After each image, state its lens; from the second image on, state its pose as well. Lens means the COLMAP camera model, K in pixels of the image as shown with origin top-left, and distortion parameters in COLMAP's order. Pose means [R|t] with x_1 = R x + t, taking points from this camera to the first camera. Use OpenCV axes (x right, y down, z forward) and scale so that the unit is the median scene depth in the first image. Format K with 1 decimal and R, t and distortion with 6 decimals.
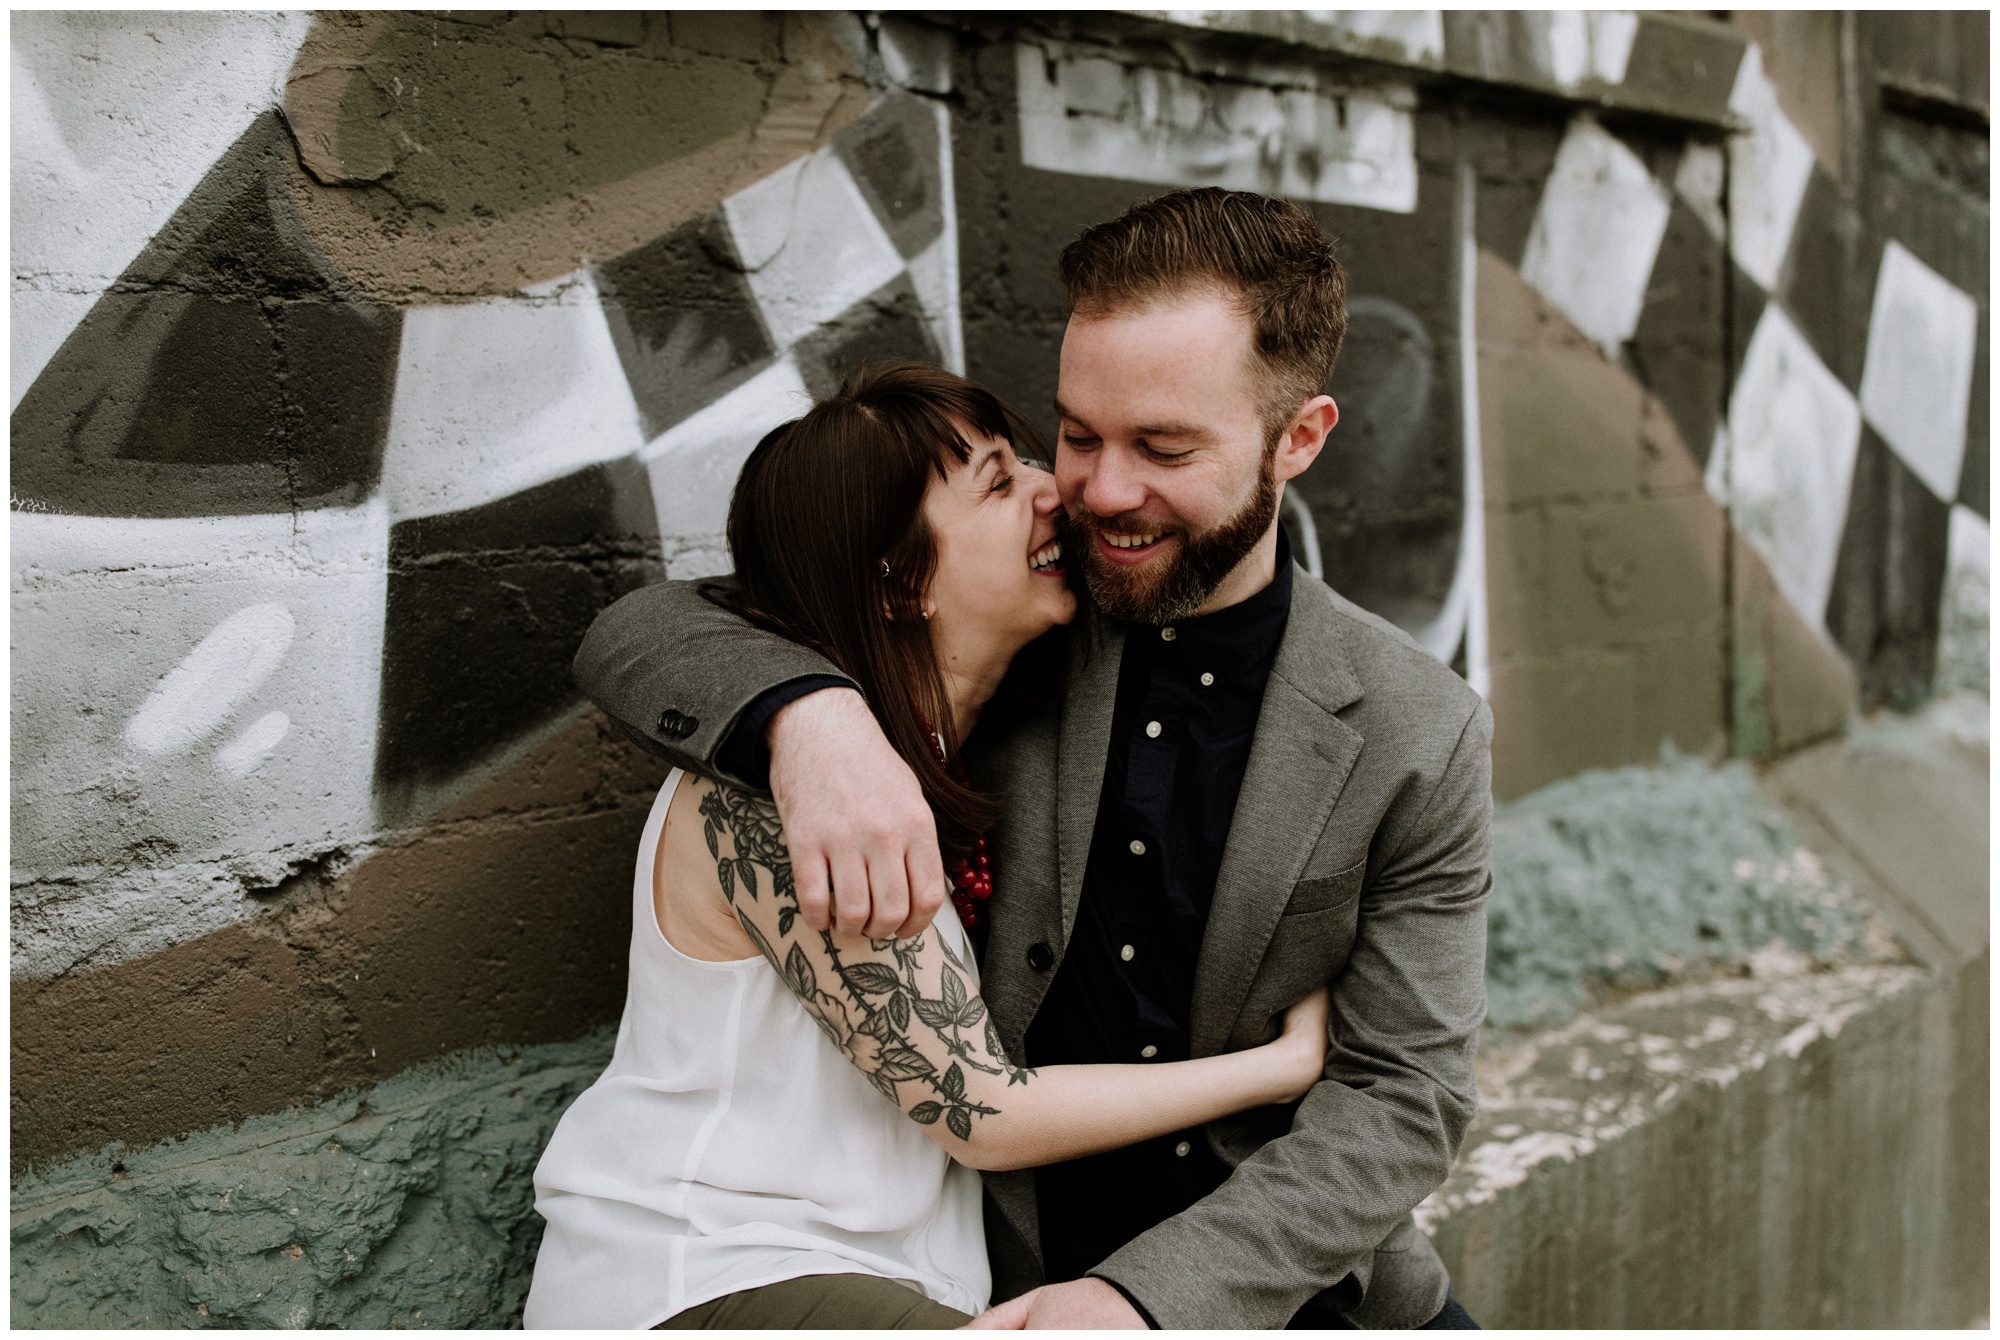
lens RADIAL K [[1988.8, 0, 990.3], [0, 1988.8, 674.1], [0, 0, 1]] dist [0.001269, 0.000000]
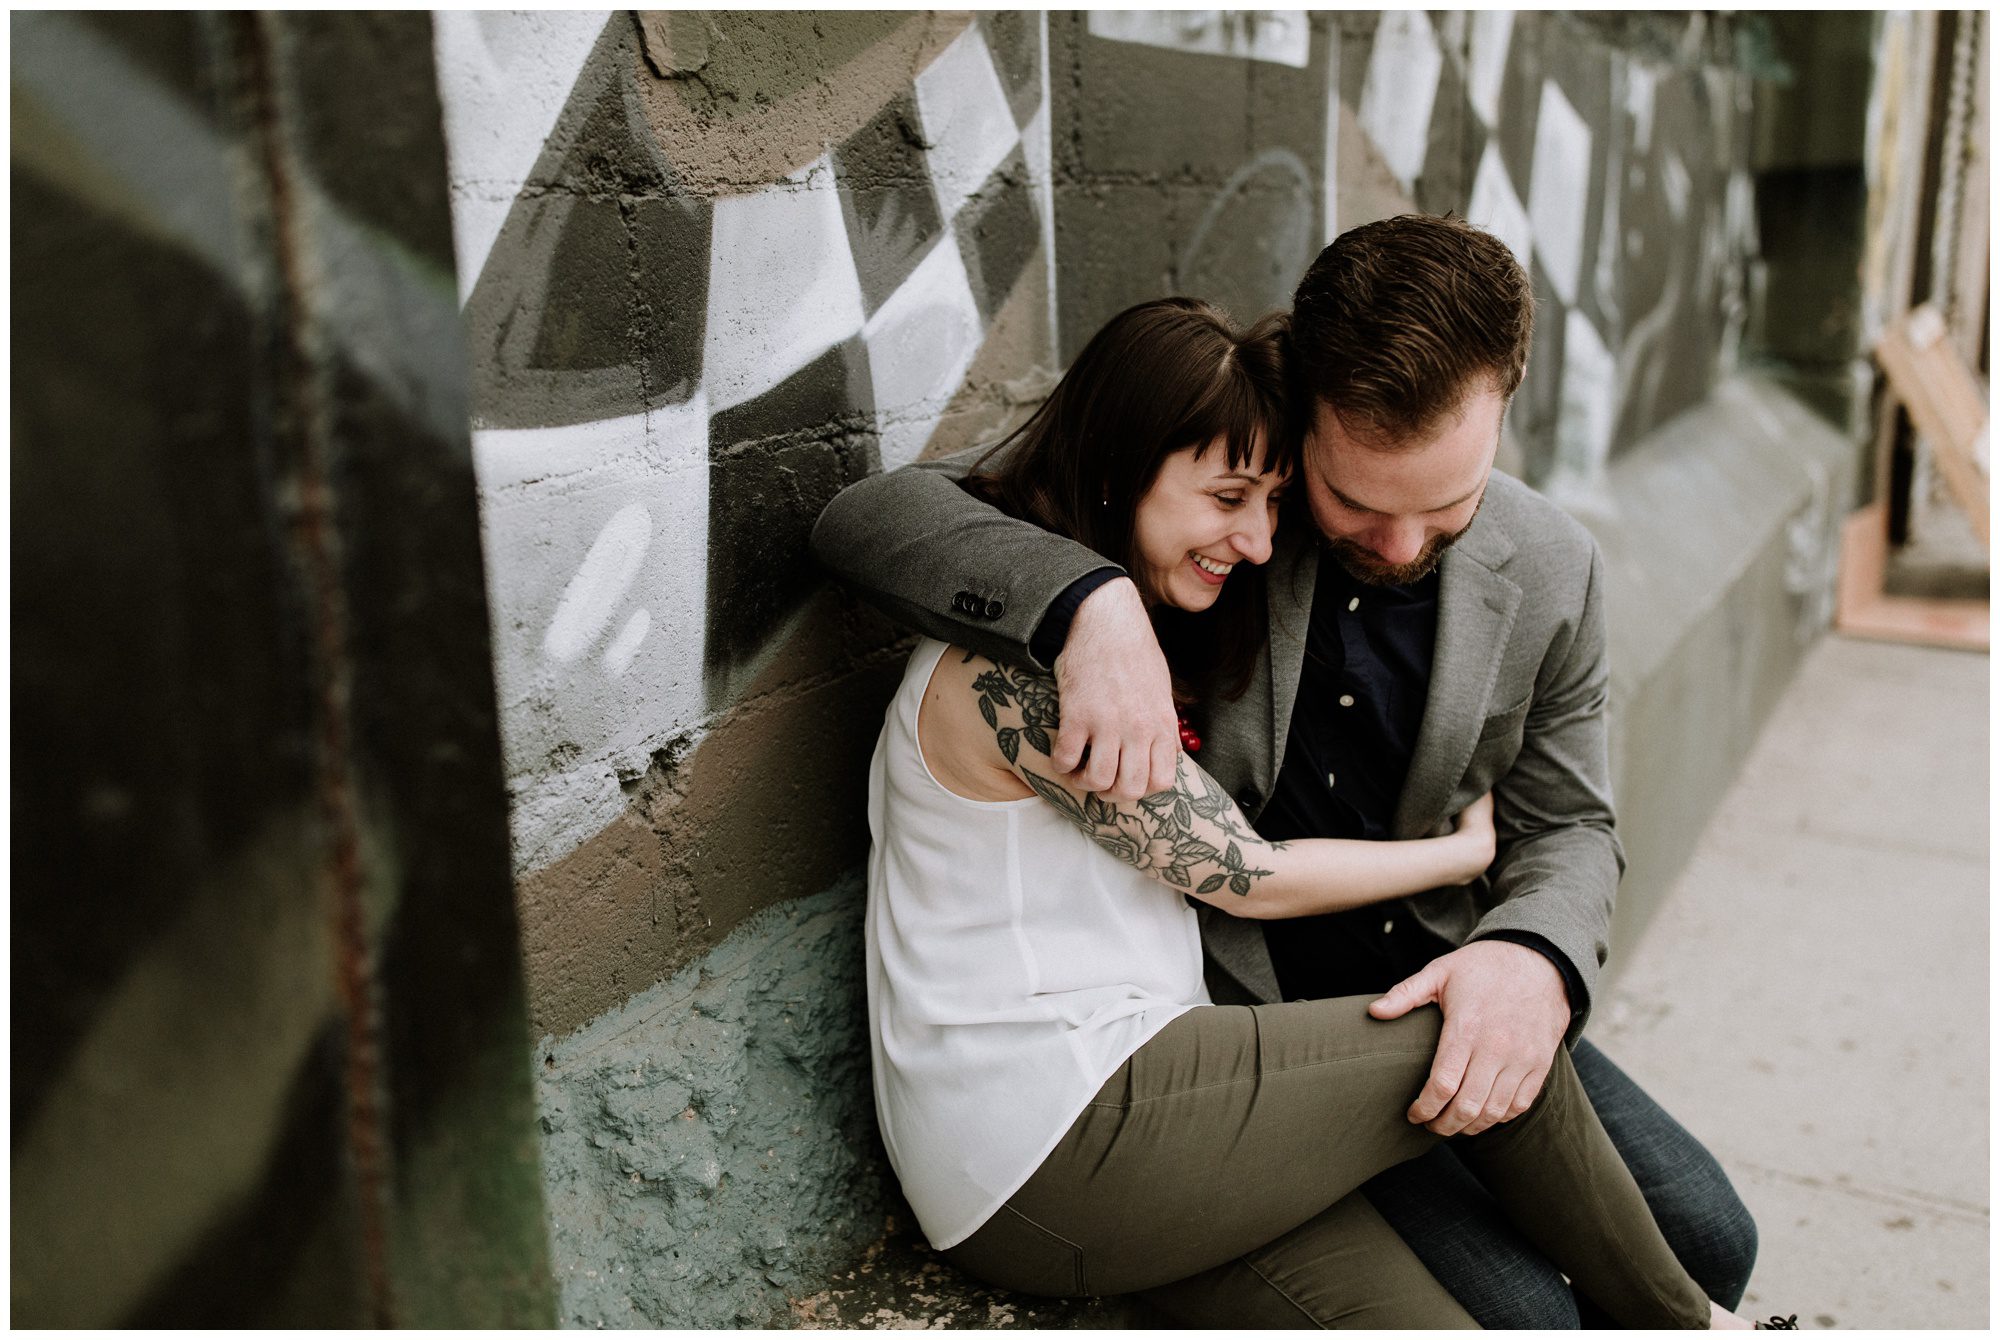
lens RADIAL K [[1988.8, 0, 1012.4], [0, 1988.8, 667.0], [0, 0, 1]] dist [0.001269, 0.000000]
pose [[0.941160, -0.050937, 0.334100, -0.505108], [0.003927, 0.990158, 0.139897, -0.091034], [-0.337938, -0.130354, 0.932098, -0.021258]]
